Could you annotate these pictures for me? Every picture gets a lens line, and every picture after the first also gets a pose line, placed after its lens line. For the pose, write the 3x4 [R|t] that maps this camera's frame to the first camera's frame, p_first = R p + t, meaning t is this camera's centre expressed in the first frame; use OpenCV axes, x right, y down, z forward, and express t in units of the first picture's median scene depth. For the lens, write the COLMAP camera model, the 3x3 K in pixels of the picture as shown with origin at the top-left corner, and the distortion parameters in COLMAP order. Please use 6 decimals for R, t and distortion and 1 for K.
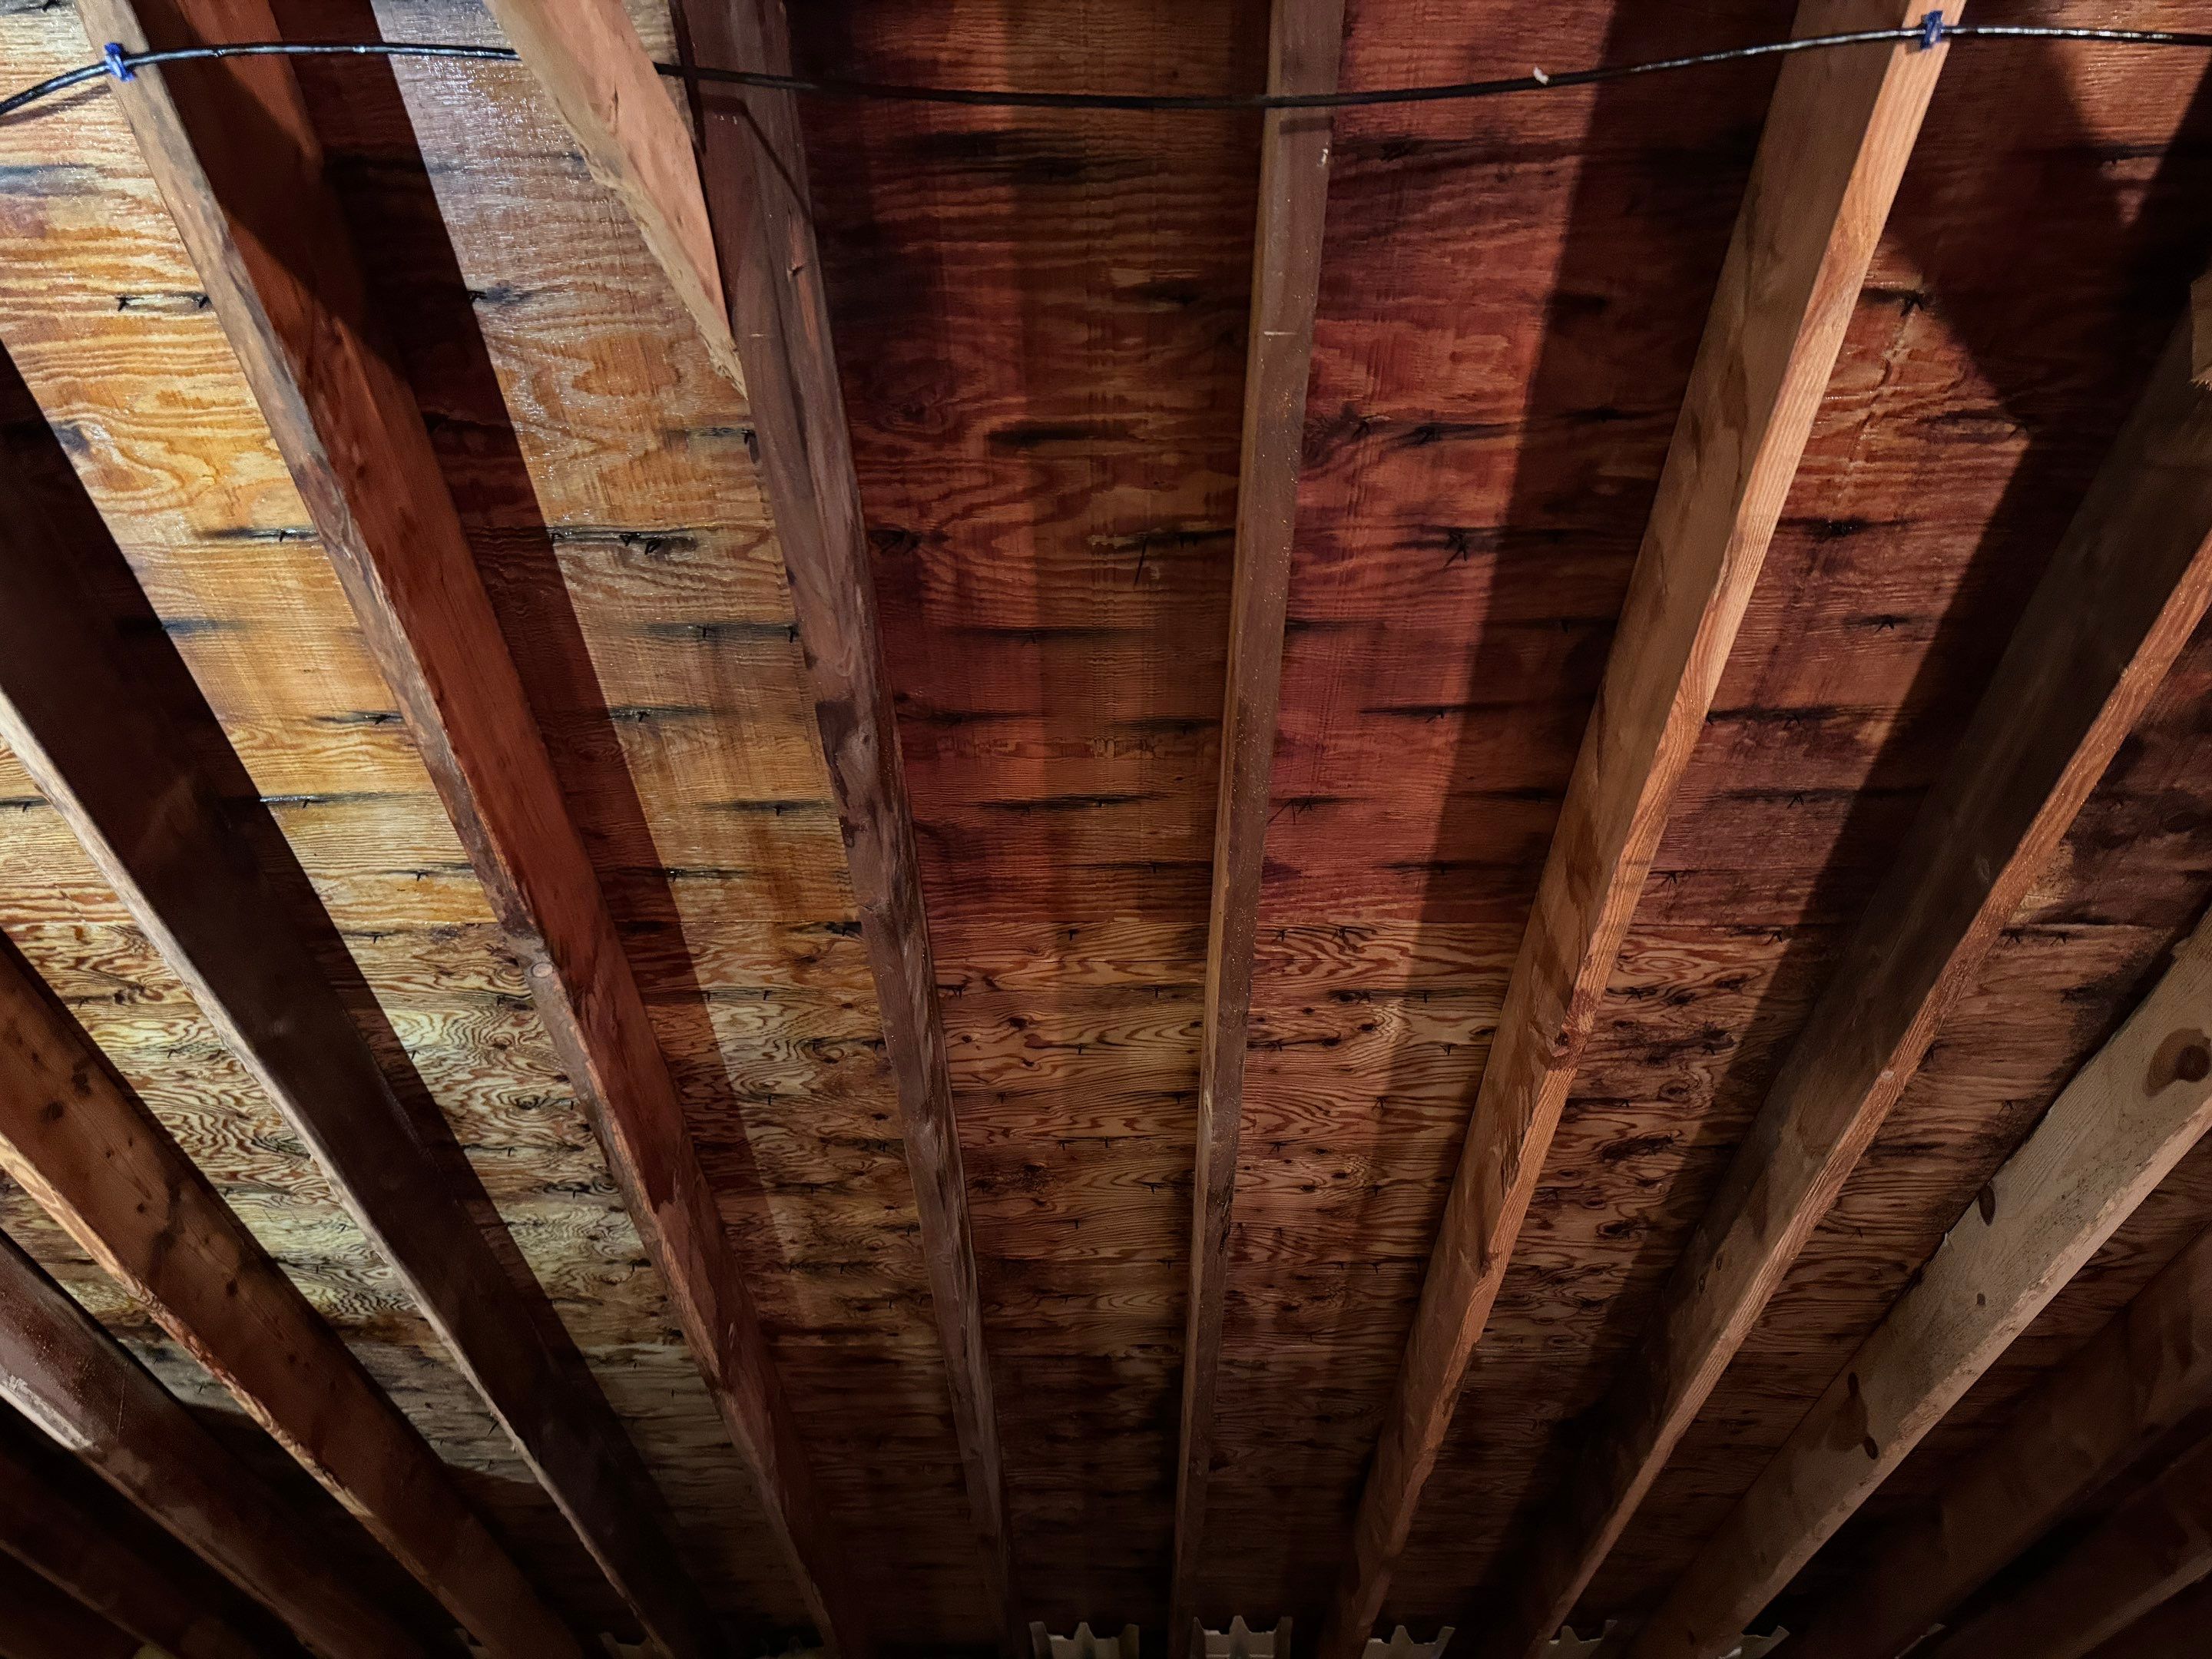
lens RADIAL K [[1549.4, 0, 1095.7], [0, 1549.4, 831.4], [0, 0, 1]] dist [0.036523, -0.047402]
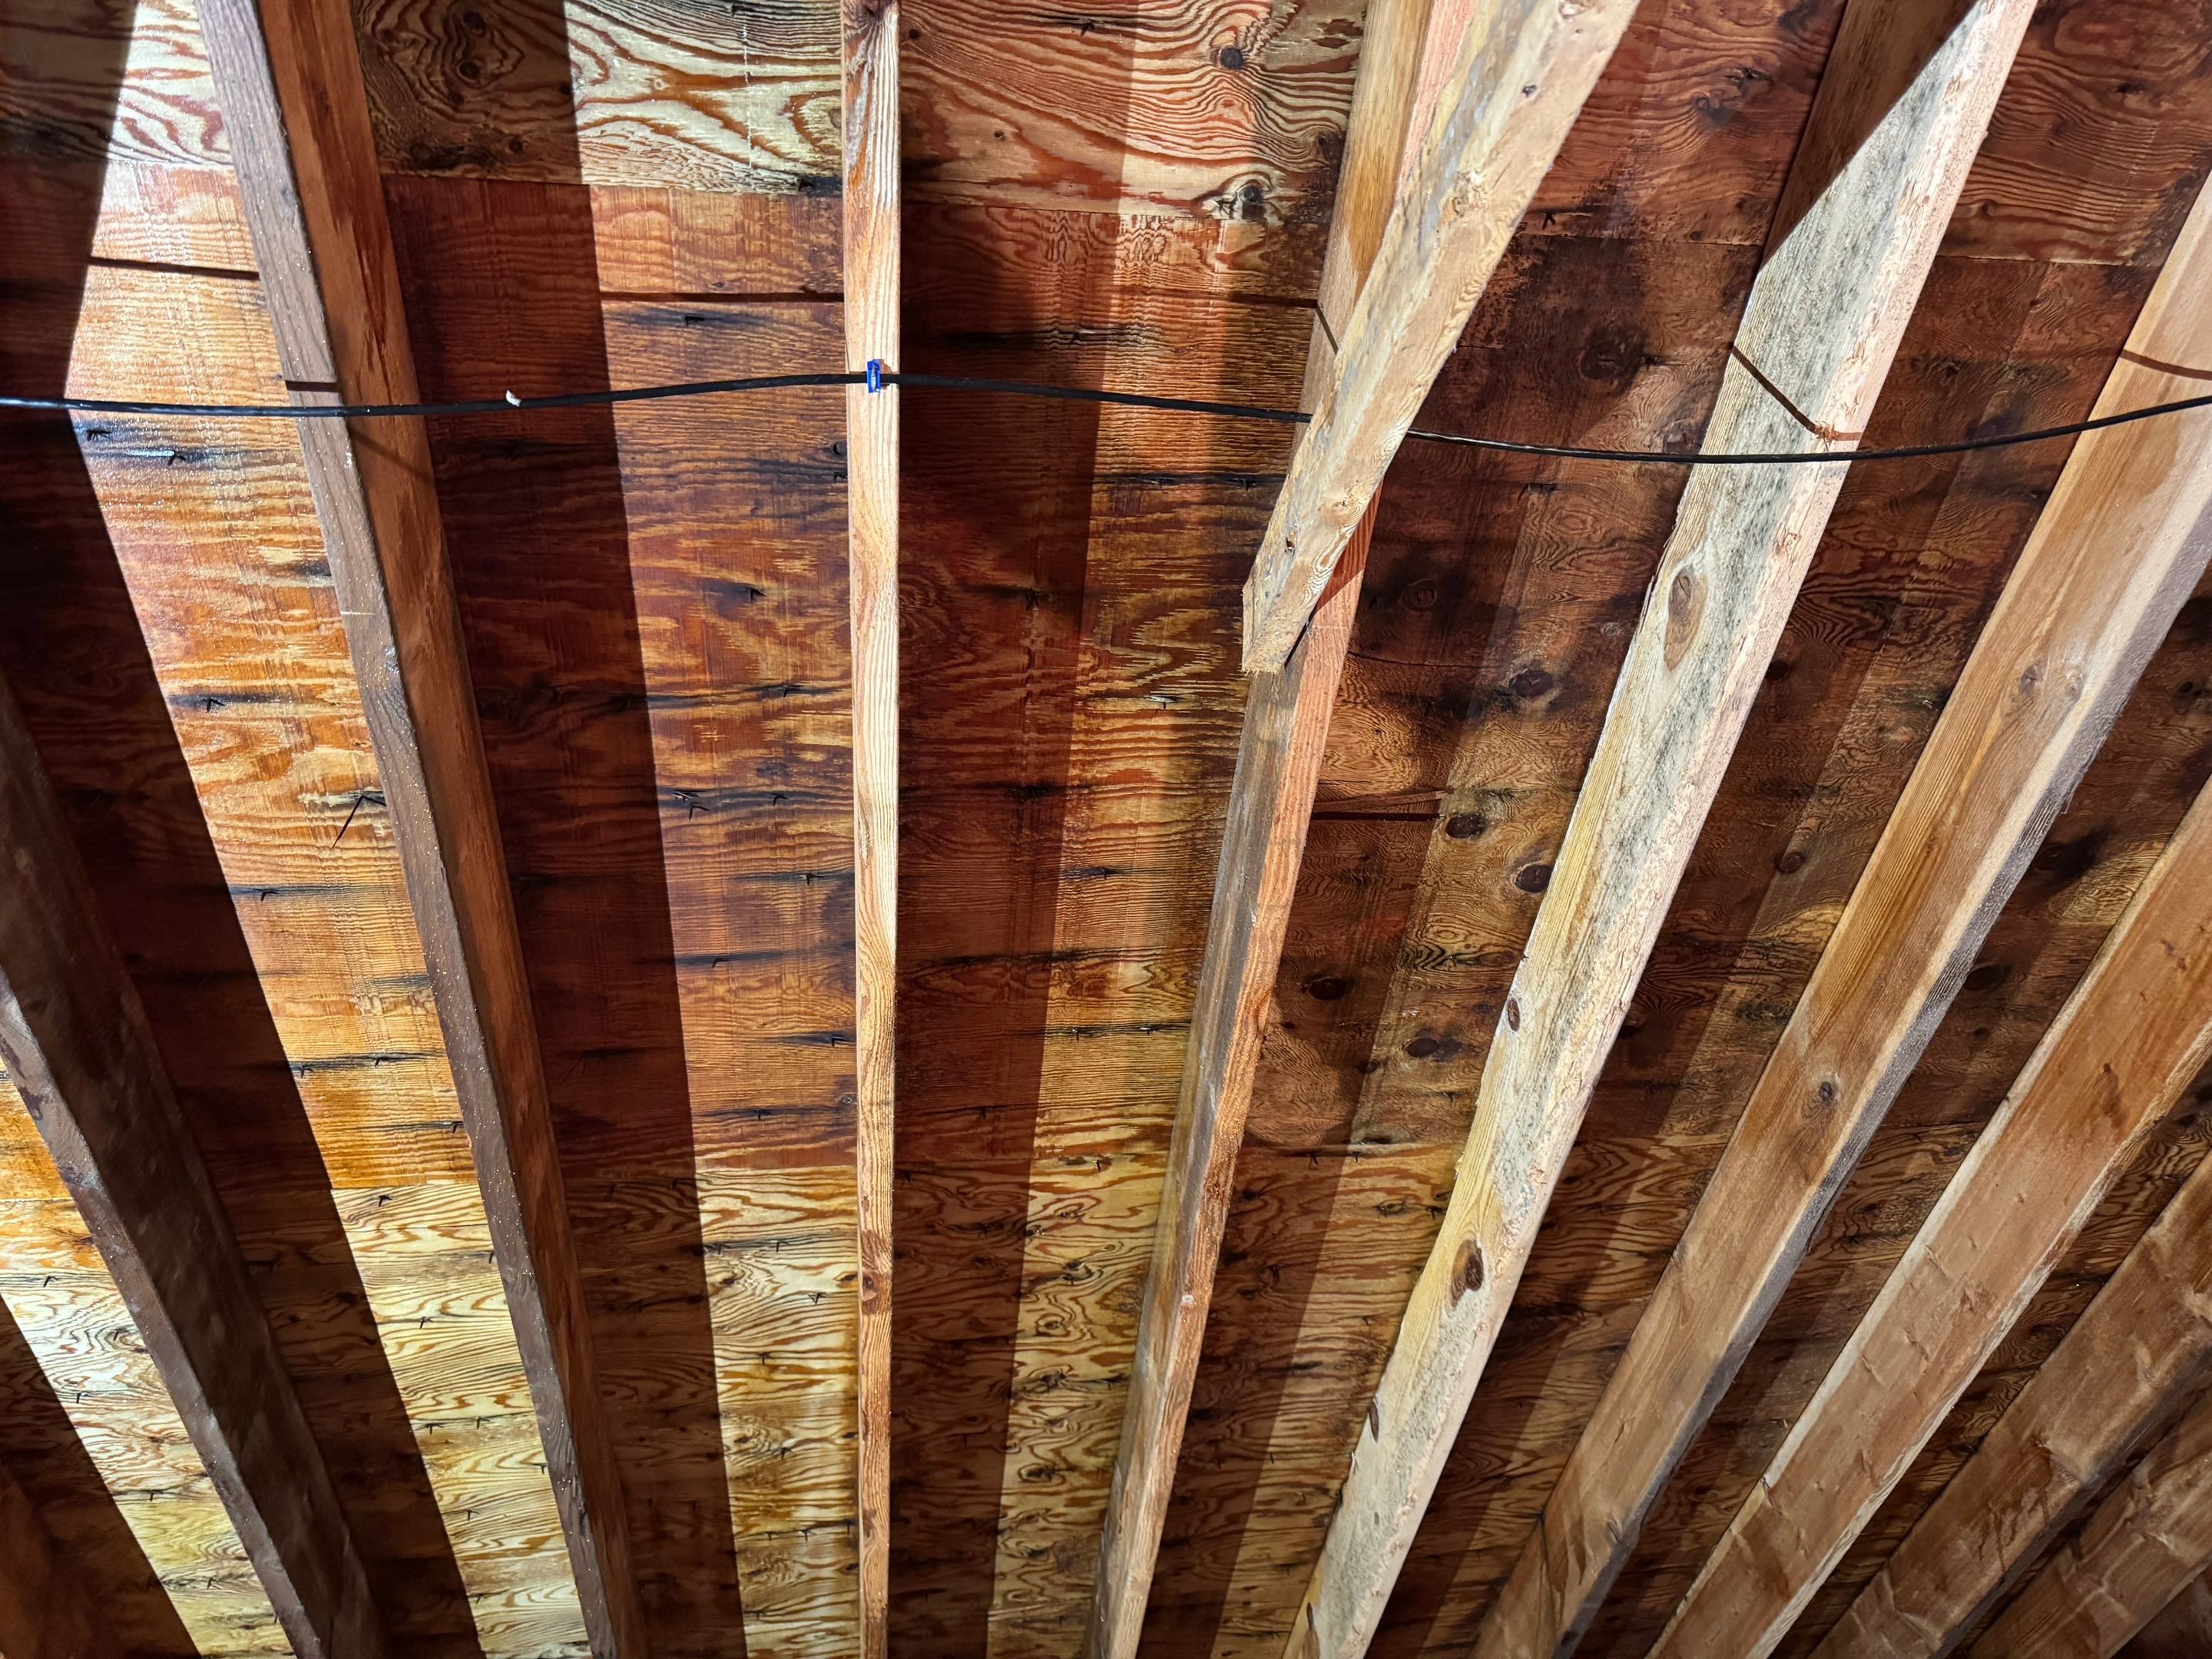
lens RADIAL K [[1549.4, 0, 1100.1], [0, 1549.4, 826.6], [0, 0, 1]] dist [0.036523, -0.047402]
pose [[0.985431, -0.004580, 0.170016, 0.259464], [0.030460, 0.988228, -0.149928, -0.003178], [-0.167328, 0.152923, 0.973969, -0.051631]]
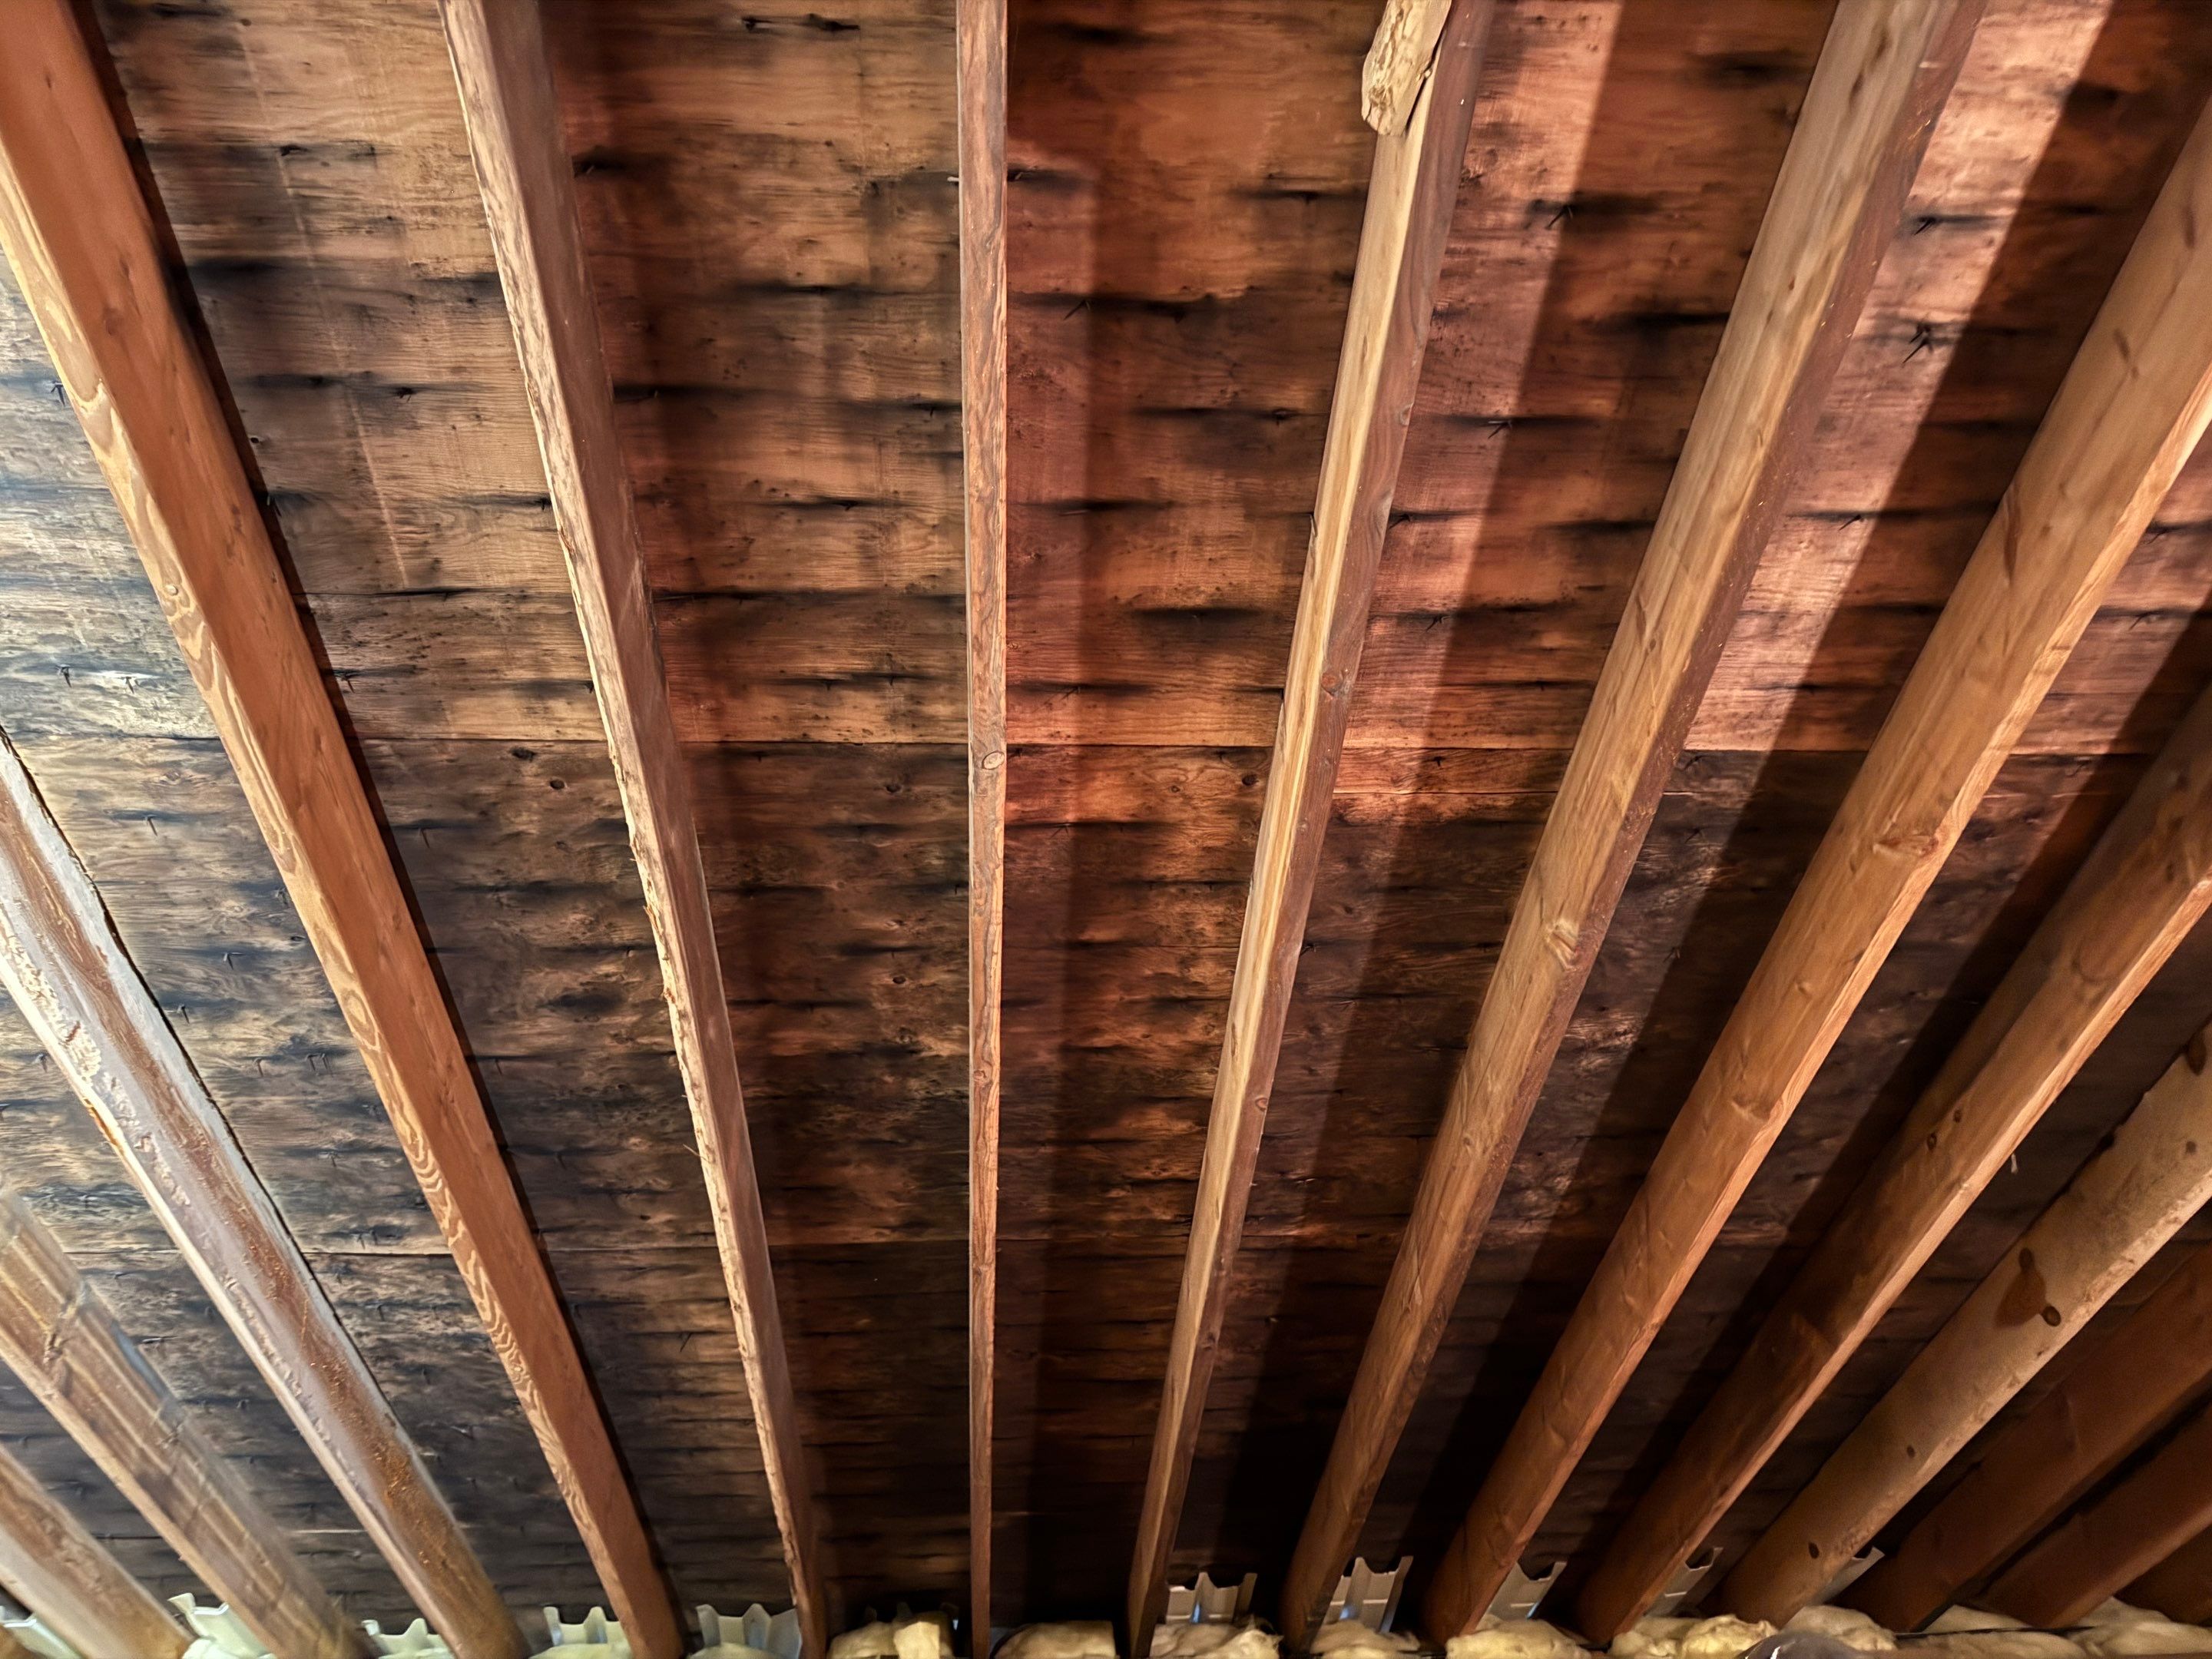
lens RADIAL K [[1549.4, 0, 1101.3], [0, 1549.4, 832.9], [0, 0, 1]] dist [0.036523, -0.047402]
pose [[0.995800, 0.007174, 0.091270, -0.336258], [-0.003085, 0.998989, -0.044859, 0.162537], [-0.091500, 0.044389, 0.994815, -0.009956]]
